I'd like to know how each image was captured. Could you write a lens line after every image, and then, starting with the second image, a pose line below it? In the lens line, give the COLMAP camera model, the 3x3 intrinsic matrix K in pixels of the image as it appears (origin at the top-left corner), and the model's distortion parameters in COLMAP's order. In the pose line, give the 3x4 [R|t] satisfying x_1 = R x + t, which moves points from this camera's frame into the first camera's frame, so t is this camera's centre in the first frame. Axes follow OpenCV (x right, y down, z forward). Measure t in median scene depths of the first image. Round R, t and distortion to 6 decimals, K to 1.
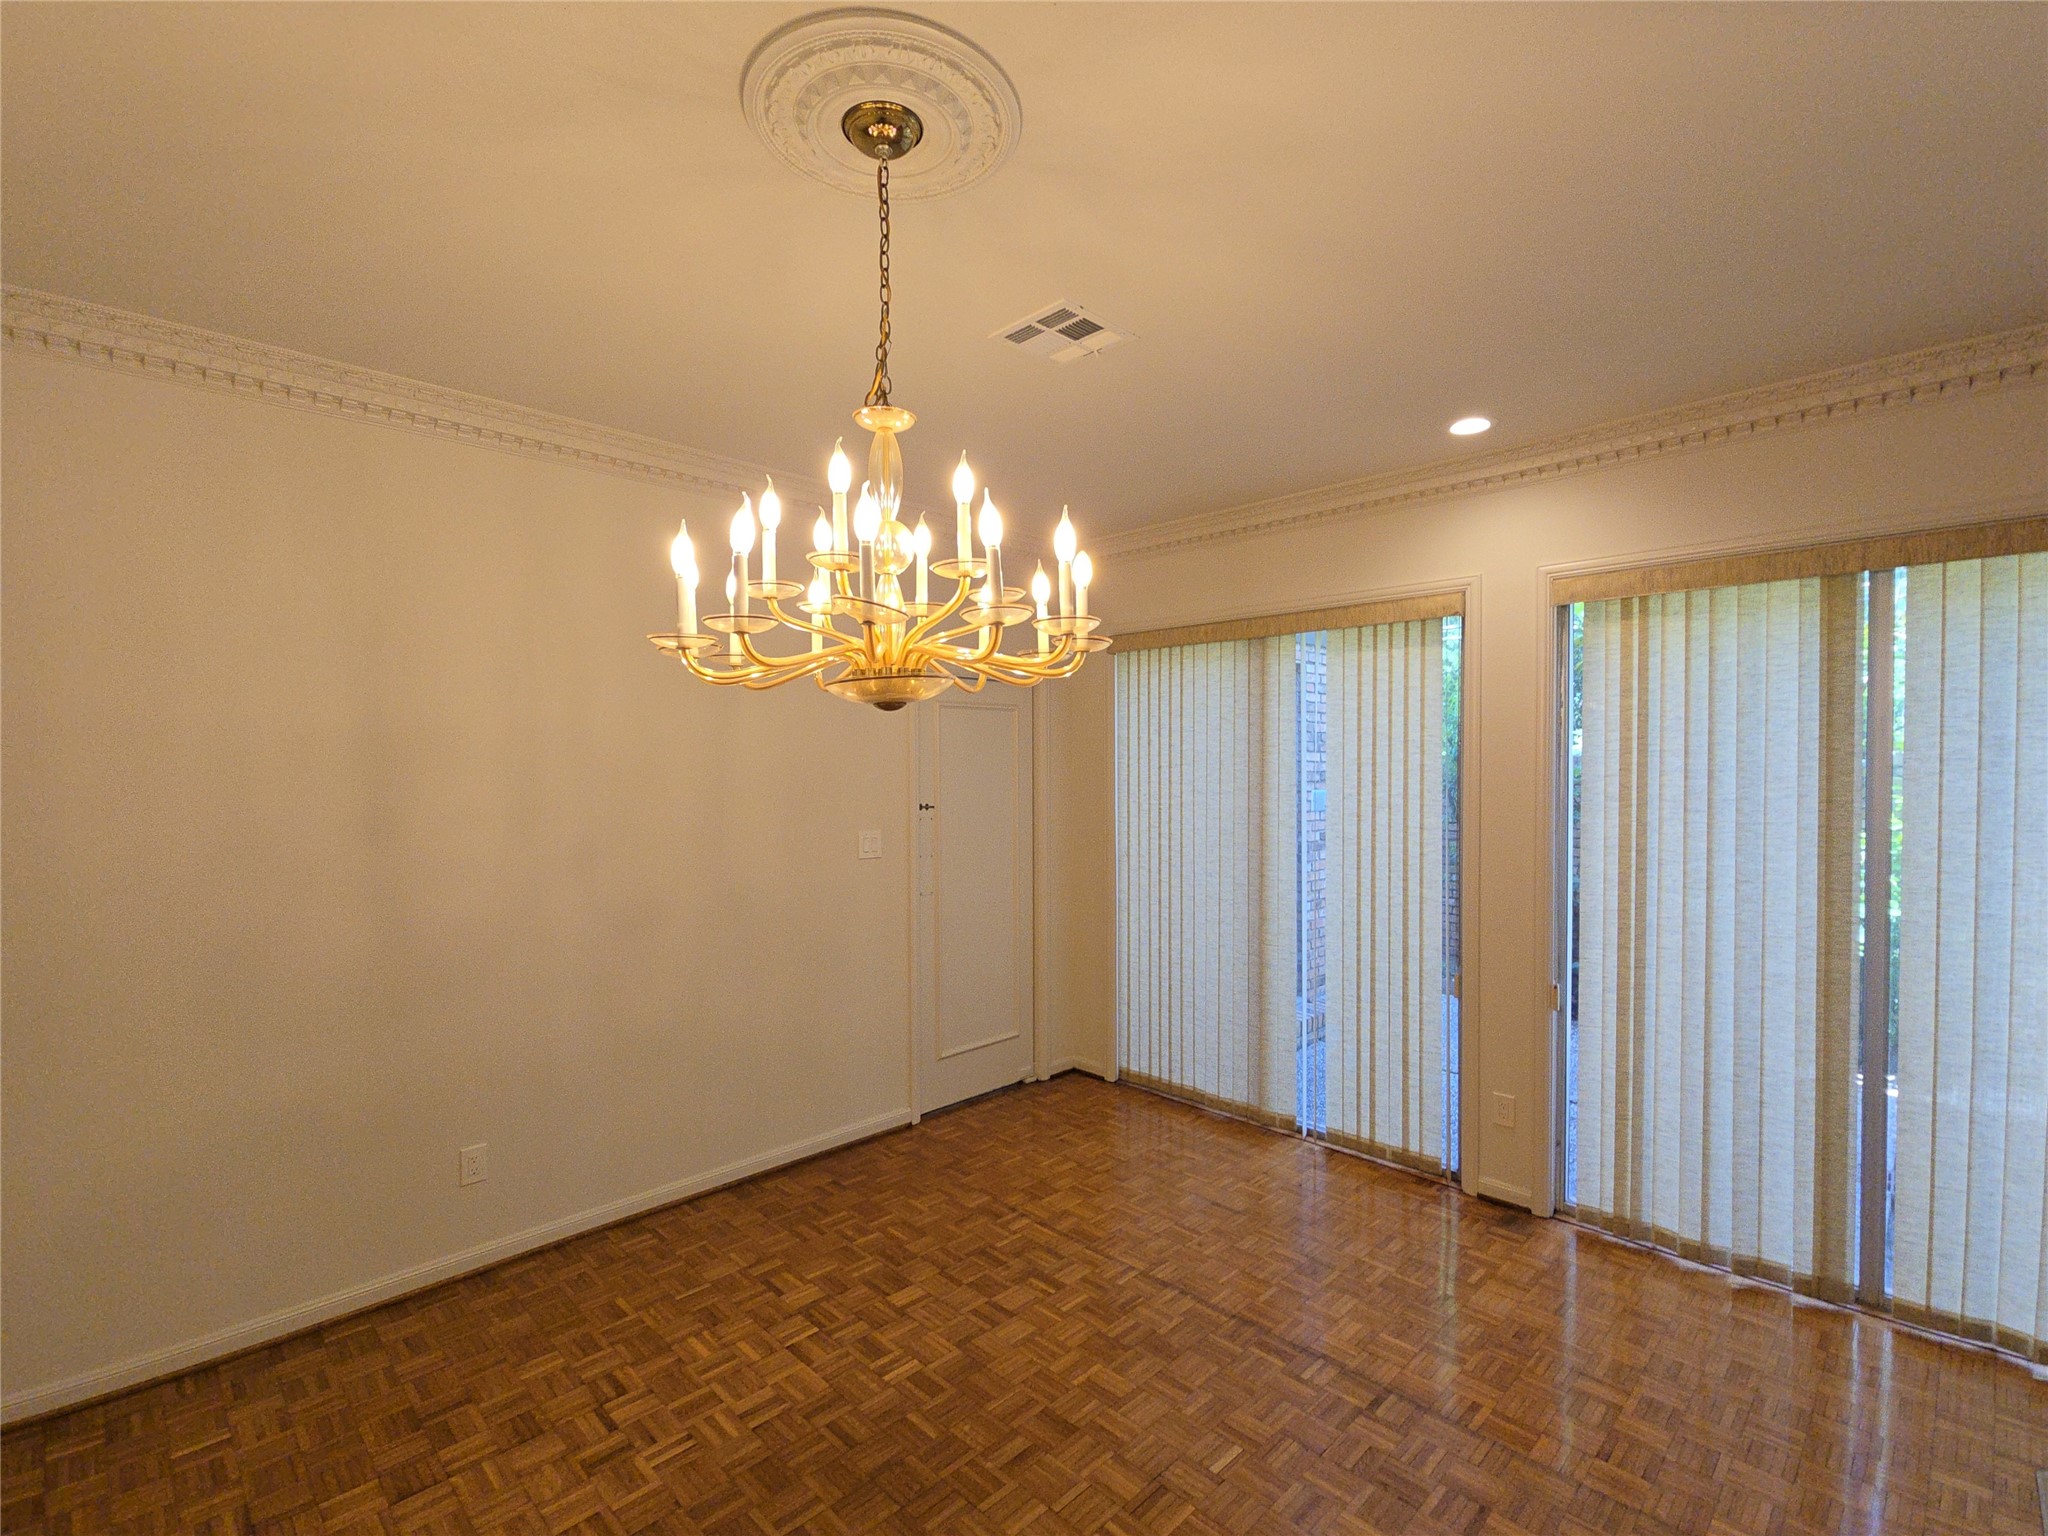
lens RADIAL K [[931.1, 0, 1024.6], [0, 931.1, 781.1], [0, 0, 1]] dist [0.001234, -0.000810]
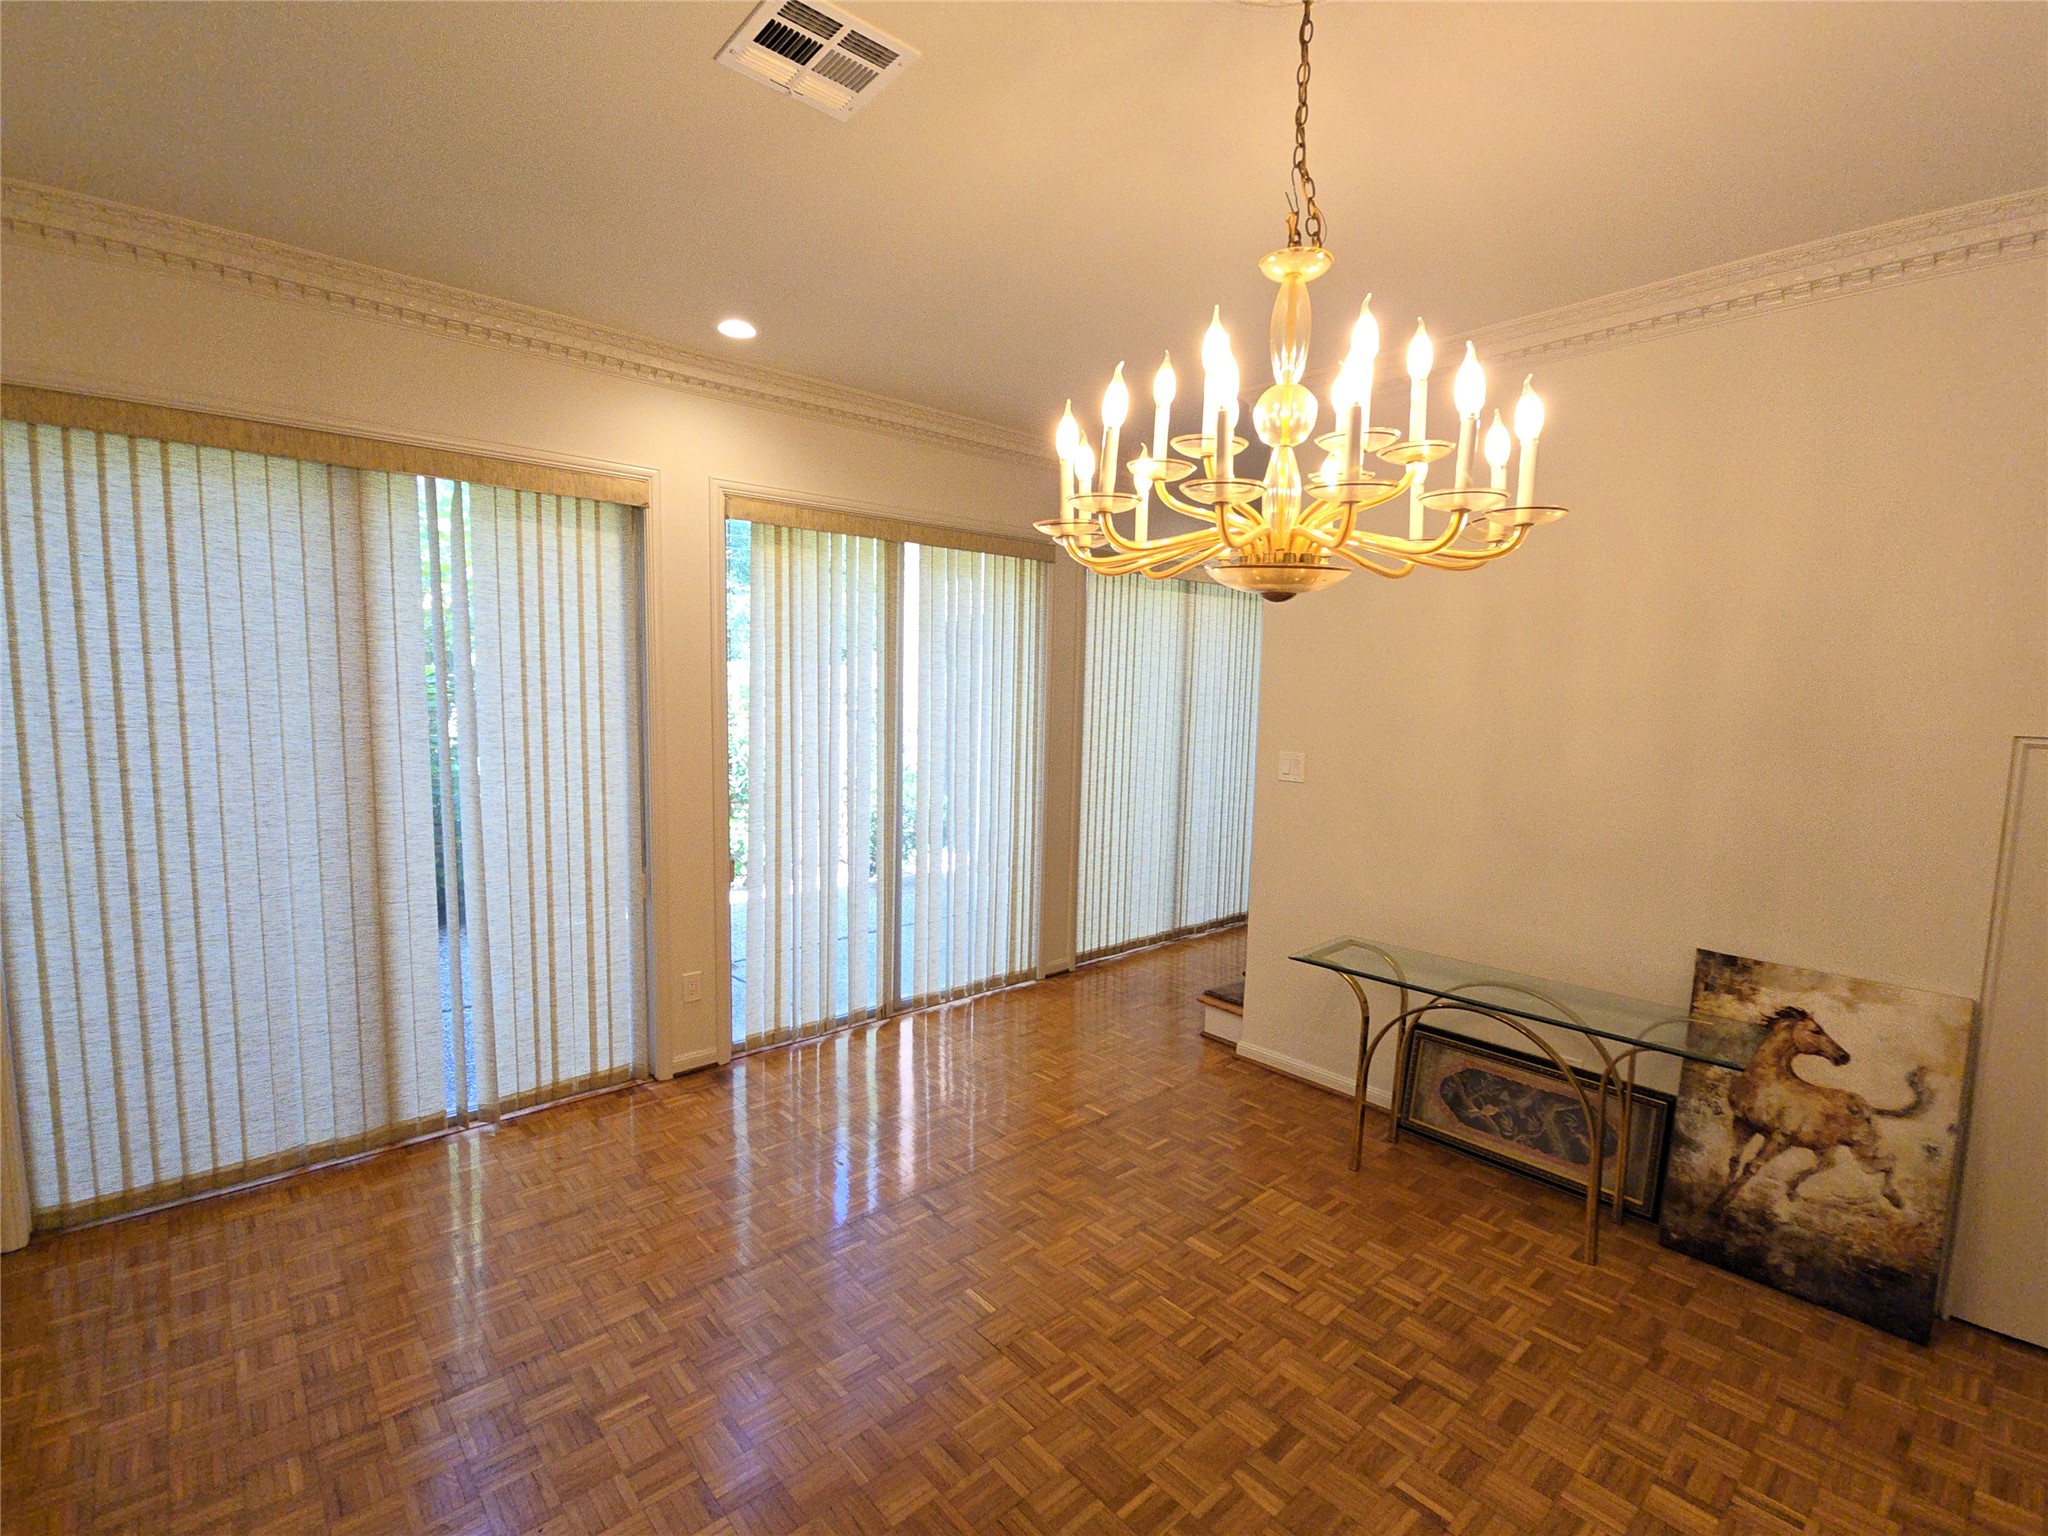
lens RADIAL K [[931.1, 0, 1024.6], [0, 931.1, 781.1], [0, 0, 1]] dist [0.001234, -0.000810]
pose [[0.068526, -0.104407, 0.992171, -0.456588], [-0.003902, 0.994473, 0.104919, 0.002015], [-0.997642, -0.011061, 0.067740, 0.498071]]
